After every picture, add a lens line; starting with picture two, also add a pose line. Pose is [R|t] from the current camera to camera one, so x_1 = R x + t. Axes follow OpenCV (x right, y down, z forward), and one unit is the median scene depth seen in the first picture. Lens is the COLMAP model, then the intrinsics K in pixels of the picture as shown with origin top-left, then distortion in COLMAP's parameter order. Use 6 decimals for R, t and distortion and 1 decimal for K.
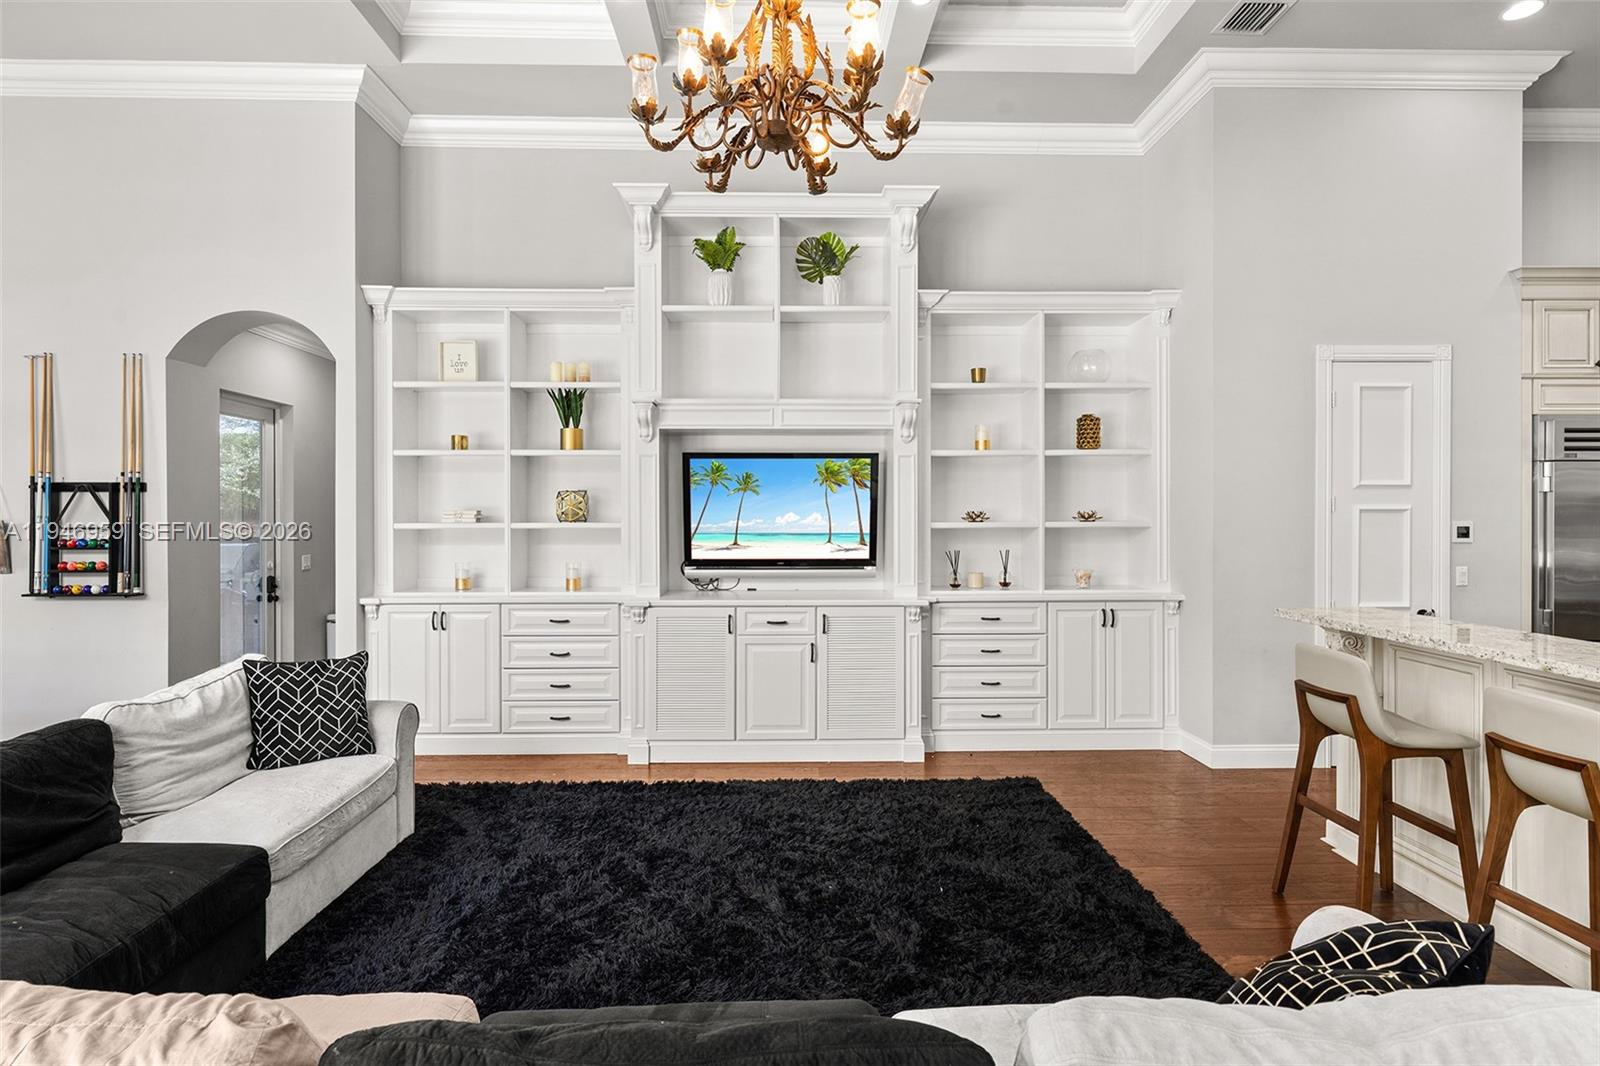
lens RADIAL K [[784.1, 0, 788.9], [0, 784.1, 516.9], [0, 0, 1]] dist [0.001527, 0.000527]
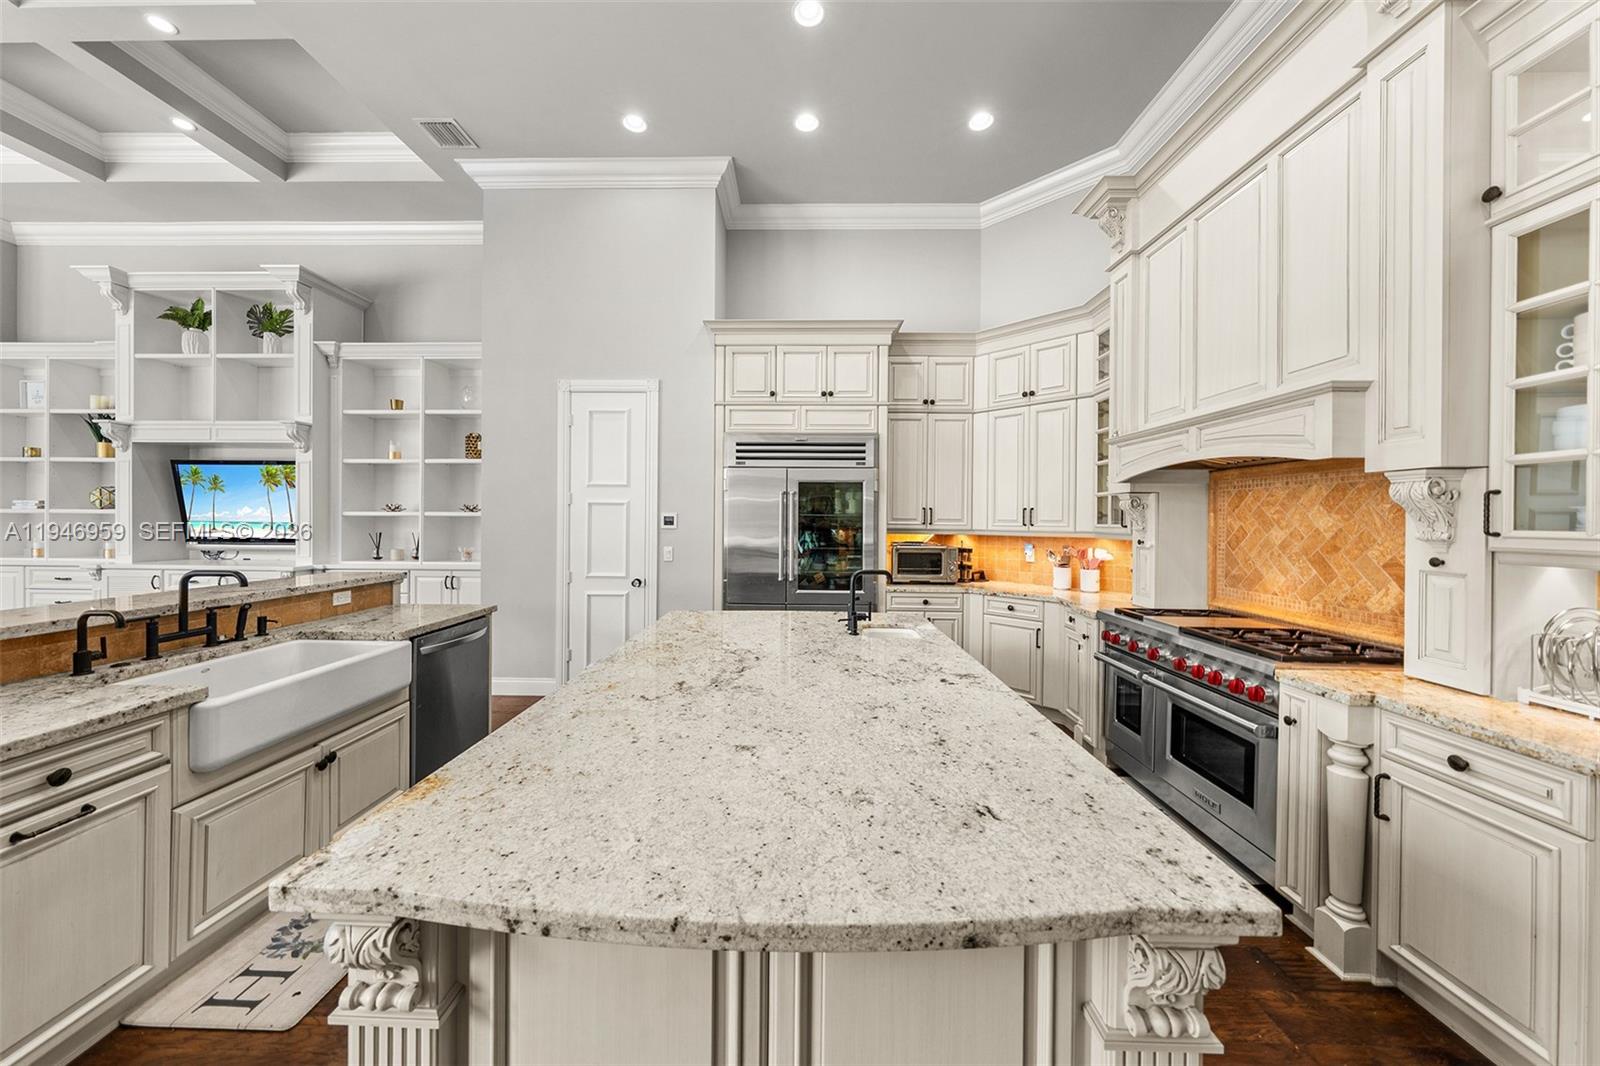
lens RADIAL K [[550.9, 0, 789.0], [0, 550.9, 520.9], [0, 0, 1]] dist [-0.001254, 0.000145]
pose [[0.998876, 0.009385, -0.046455, 1.087824], [-0.009396, 0.999956, -0.000027, 0.017576], [0.046453, 0.000464, 0.998920, 0.077994]]
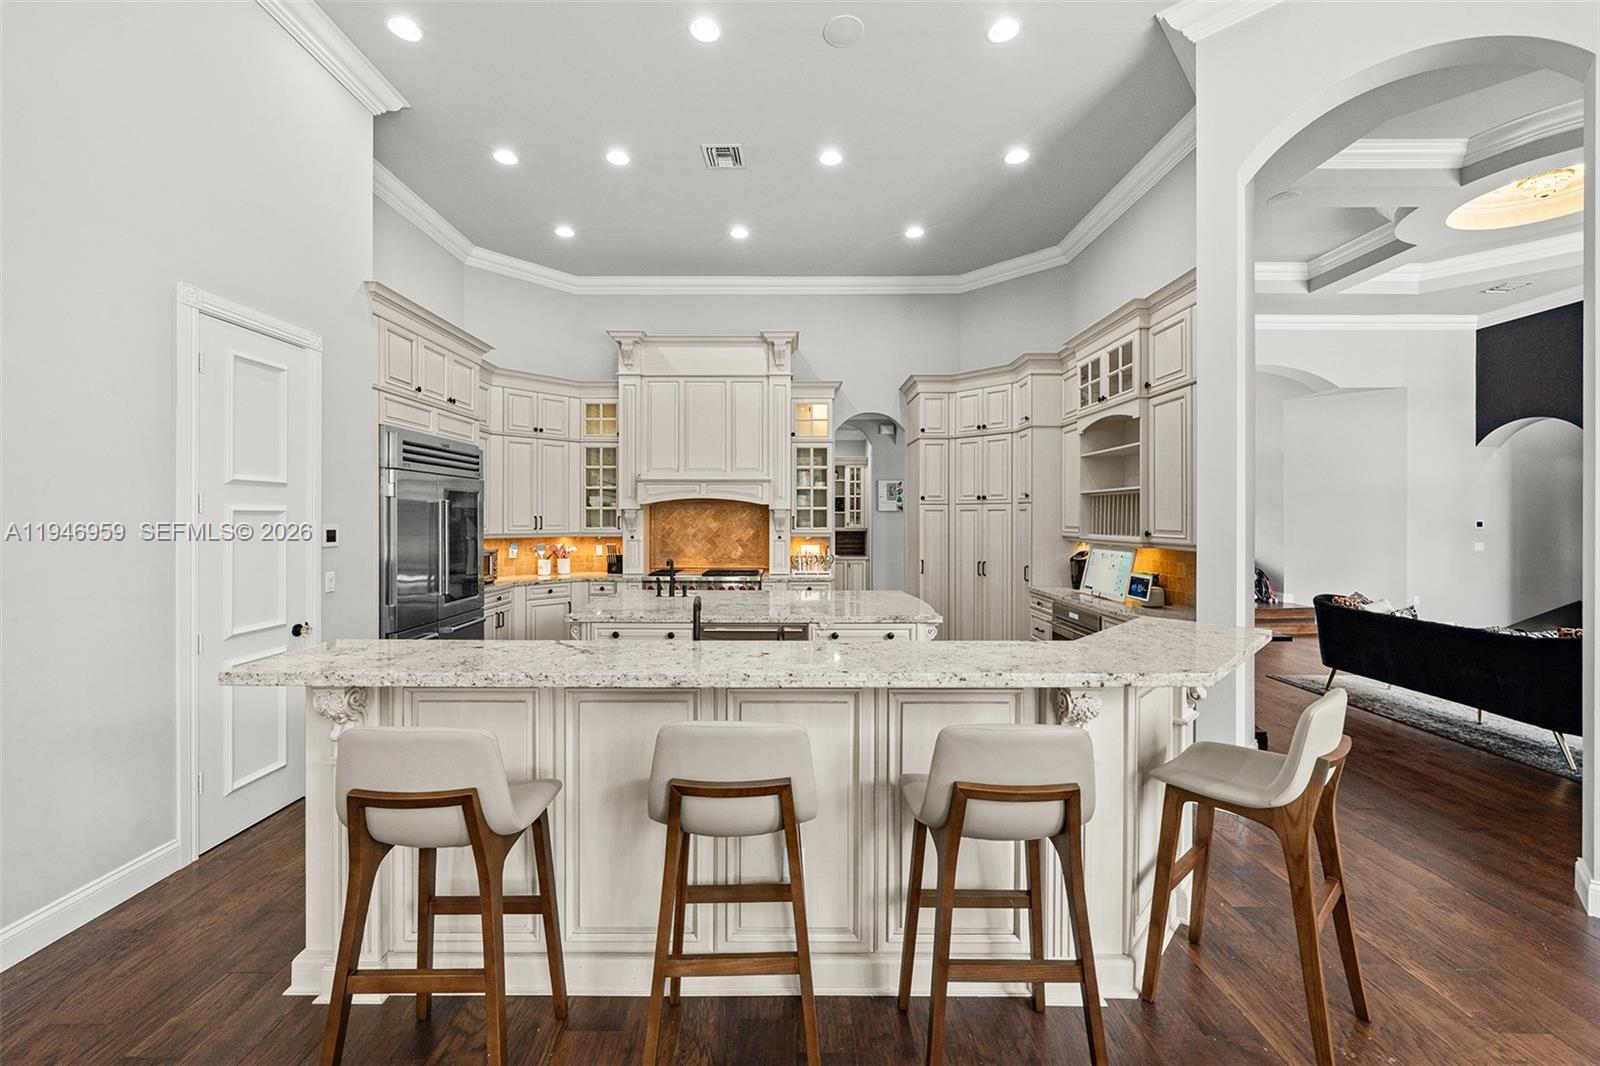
lens RADIAL K [[619.2, 0, 788.7], [0, 619.2, 519.8], [0, 0, 1]] dist [-0.000869, -0.000121]
pose [[0.021893, -0.002104, 0.999758, 0.116635], [0.001258, 0.999997, 0.002077, -0.001004], [-0.999760, 0.001212, 0.021896, 0.420687]]
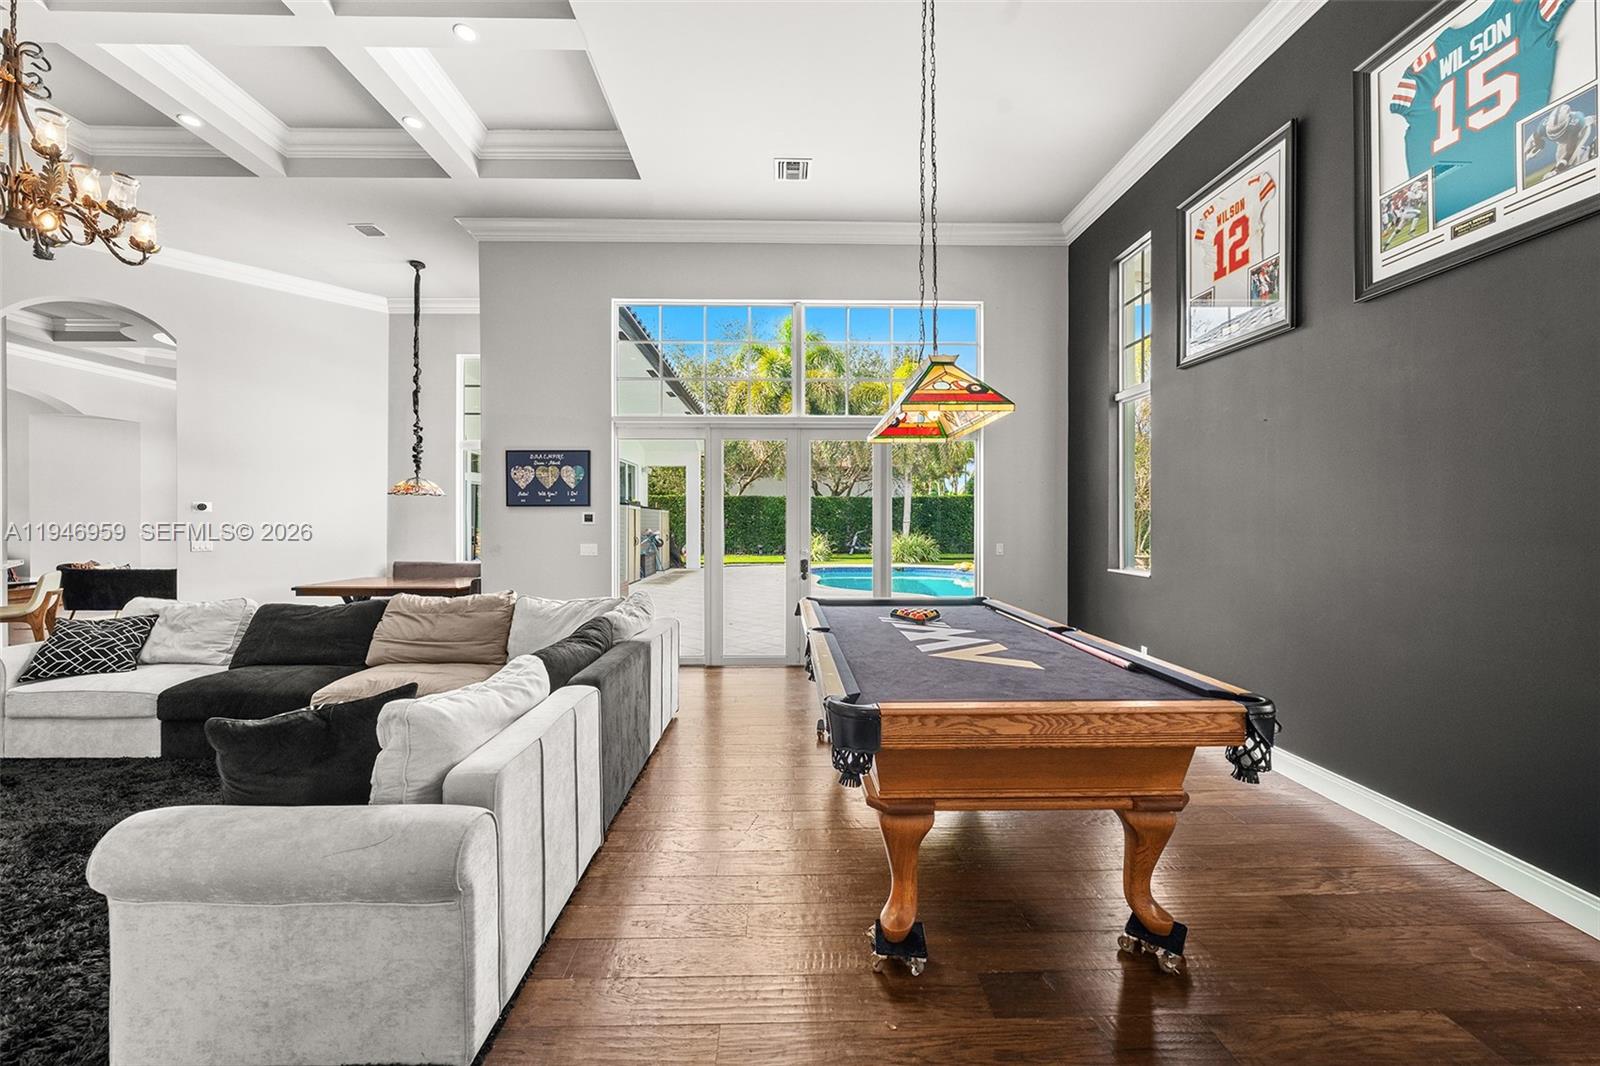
lens RADIAL K [[584.0, 0, 790.5], [0, 584.0, 522.0], [0, 0, 1]] dist [-0.002308, 0.000348]
pose [[-1.000000, -0.000345, 0.000613, -0.719529], [-0.000341, 0.999983, 0.005878, 0.017752], [-0.000615, 0.005878, -0.999983, 1.061176]]
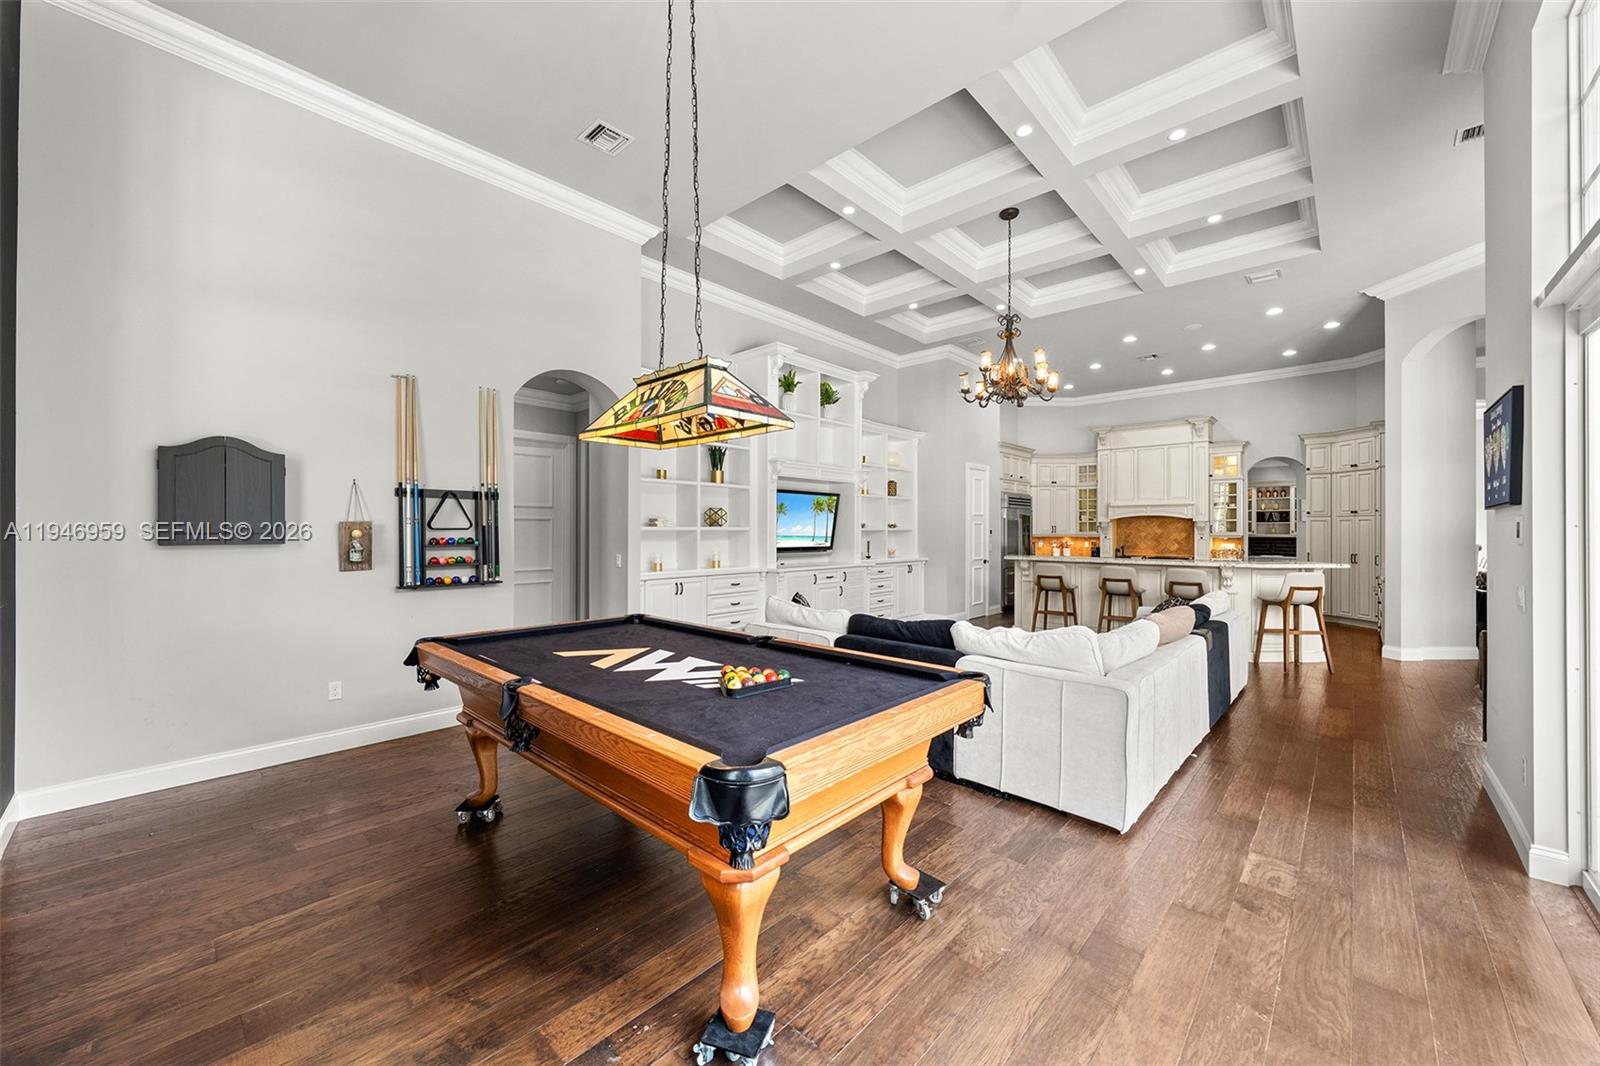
lens RADIAL K [[606.1, 0, 792.8], [0, 606.1, 530.4], [0, 0, 1]] dist [-0.000862, -0.000120]
pose [[0.695868, 0.001810, 0.718167, -1.194772], [-0.000190, 0.999997, -0.002336, 0.018829], [-0.718170, 0.001489, 0.695866, -0.010228]]
